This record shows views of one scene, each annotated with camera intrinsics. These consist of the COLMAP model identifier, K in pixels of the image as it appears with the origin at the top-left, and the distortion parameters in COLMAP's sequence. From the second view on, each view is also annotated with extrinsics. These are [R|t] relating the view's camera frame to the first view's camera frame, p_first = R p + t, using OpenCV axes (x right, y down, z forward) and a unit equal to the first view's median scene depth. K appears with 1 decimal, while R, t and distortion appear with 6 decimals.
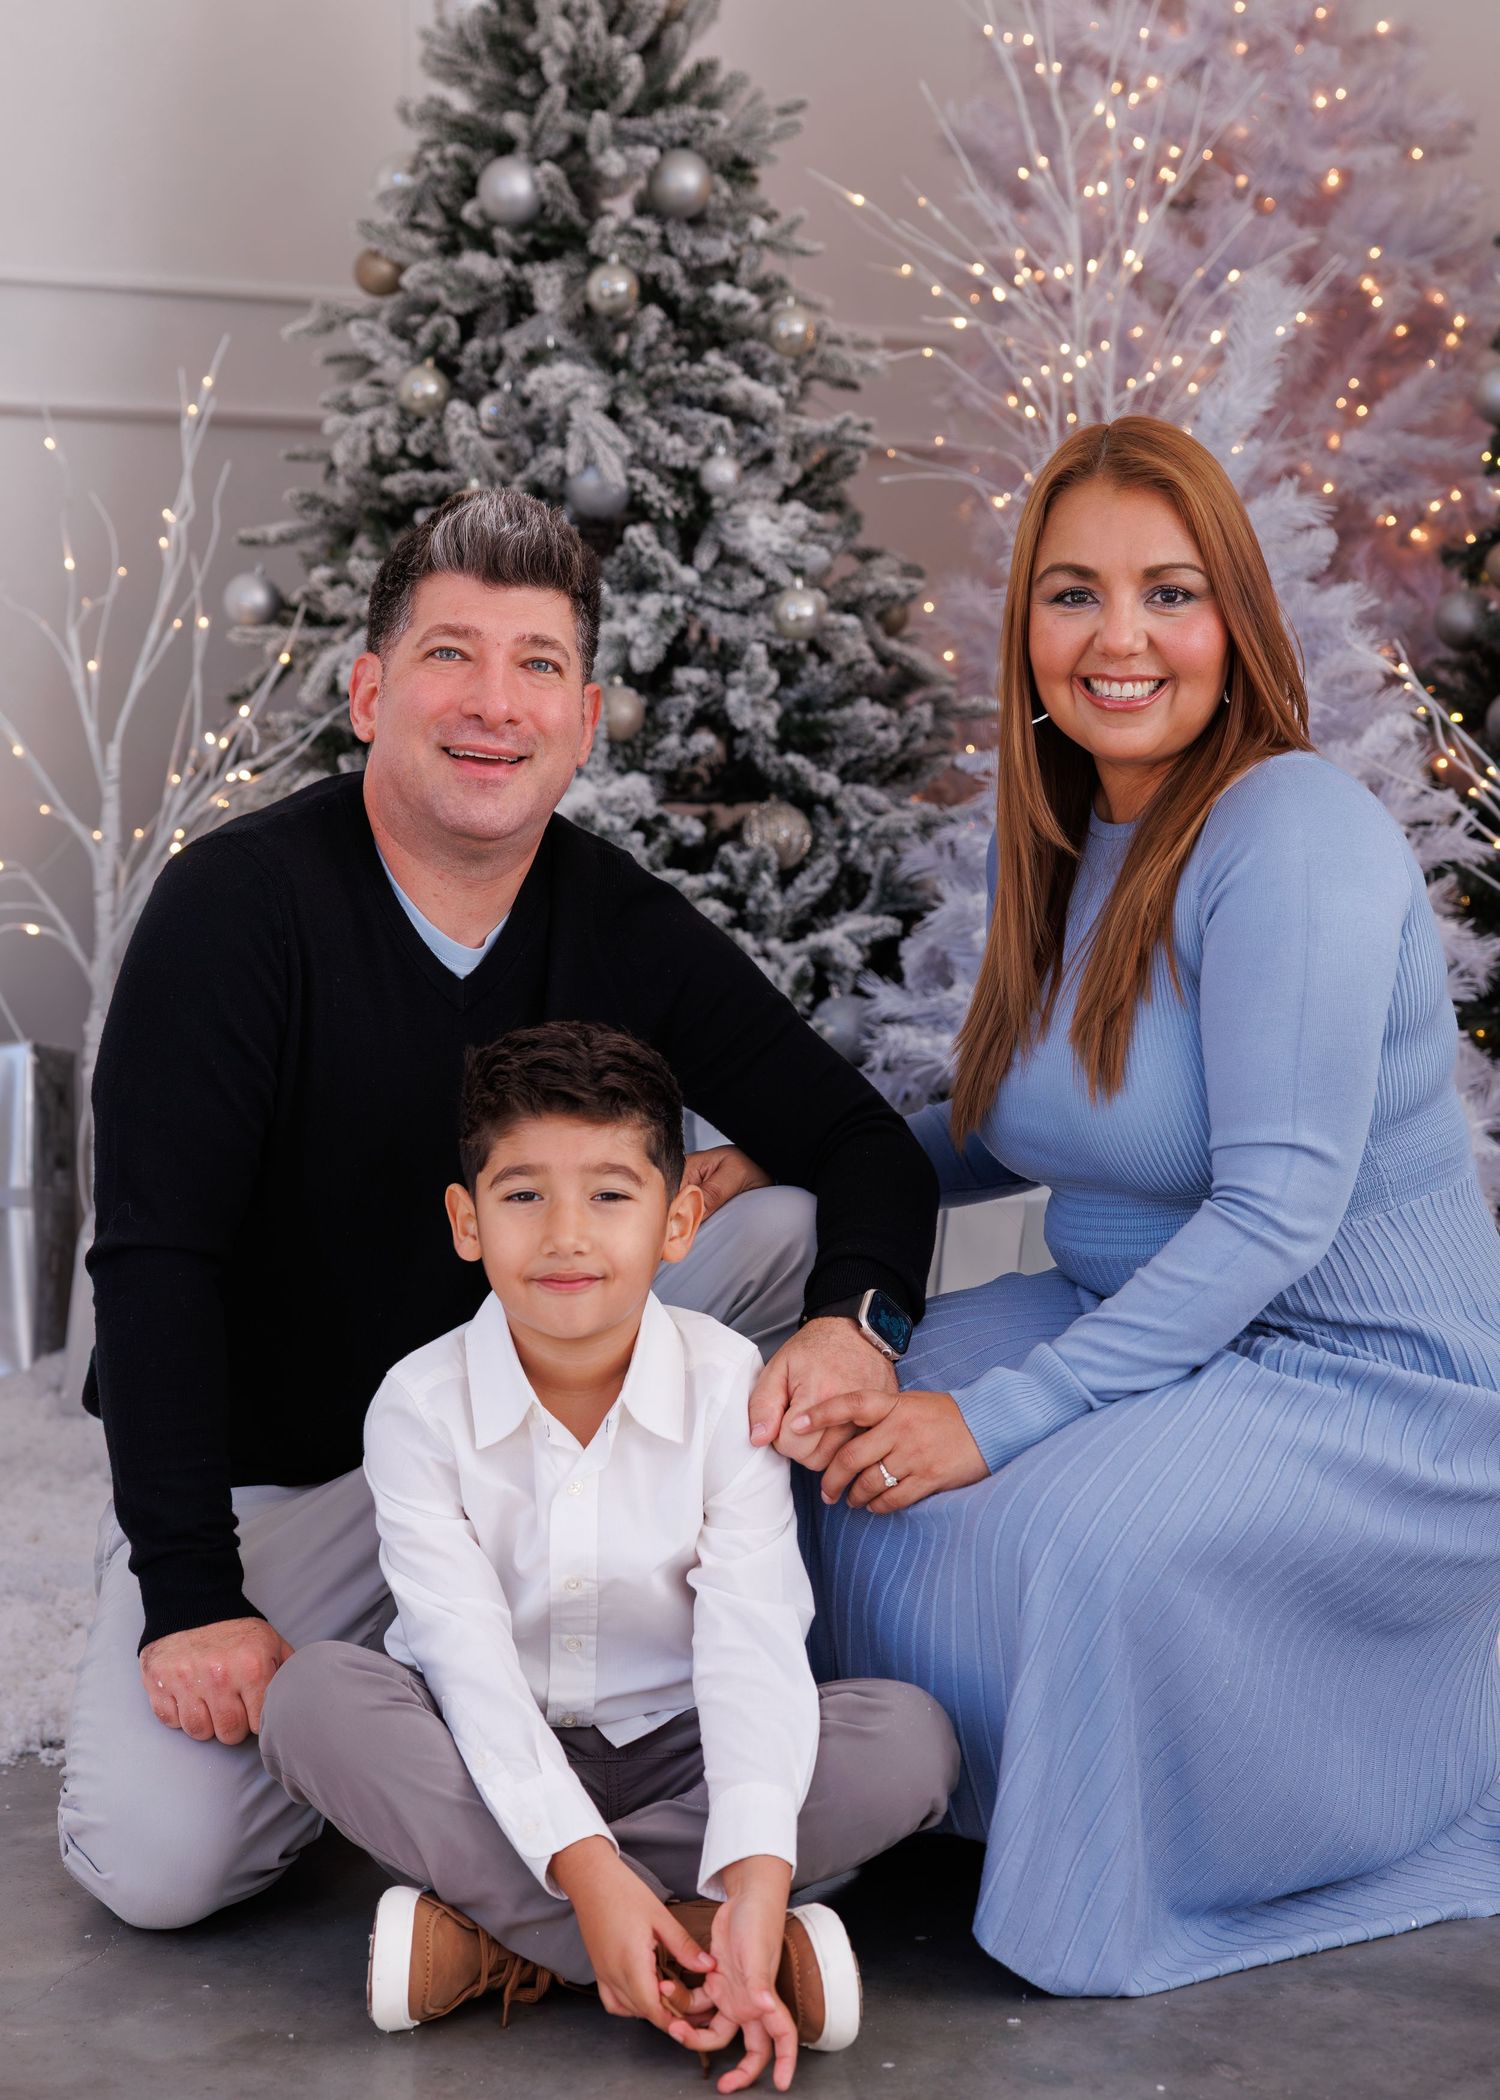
lens RADIAL K [[3509.2, 0, 786.9], [0, 3509.2, 1048.0], [0, 0, 1]] dist [0.037797, 0.053447]
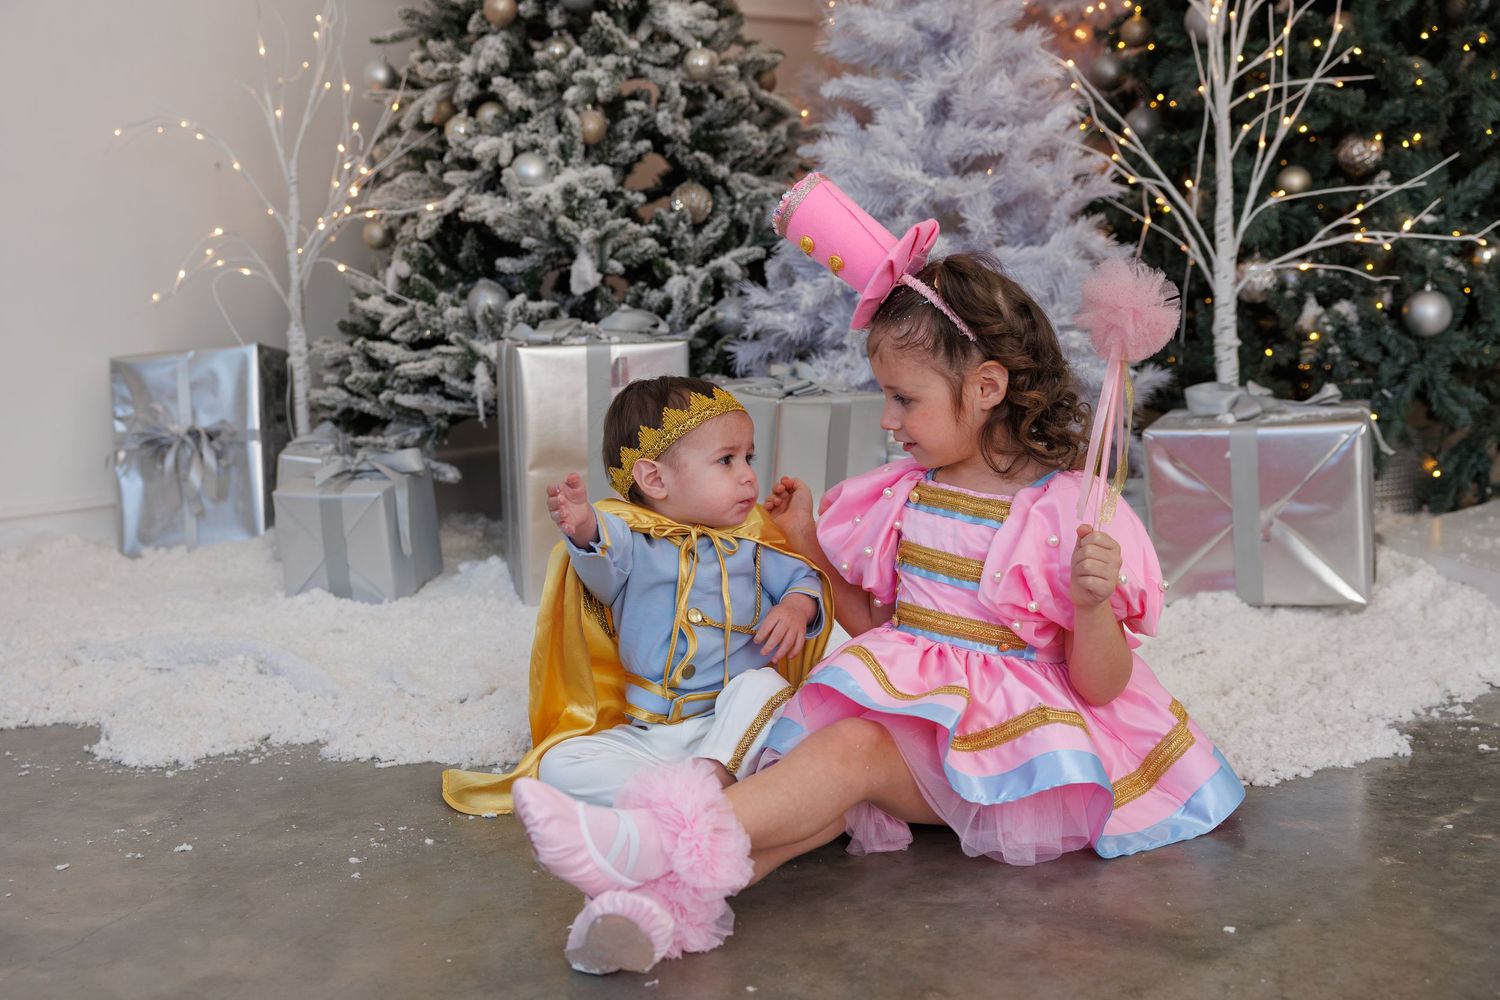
lens RADIAL K [[1870.4, 0, 696.3], [0, 1870.4, 501.9], [0, 0, 1]] dist [0.016109, 0.046742]
pose [[0.999334, -0.023589, -0.027832, 0.020766], [0.025405, 0.997442, 0.066809, 0.021187], [0.026185, -0.067472, 0.997377, 0.112541]]
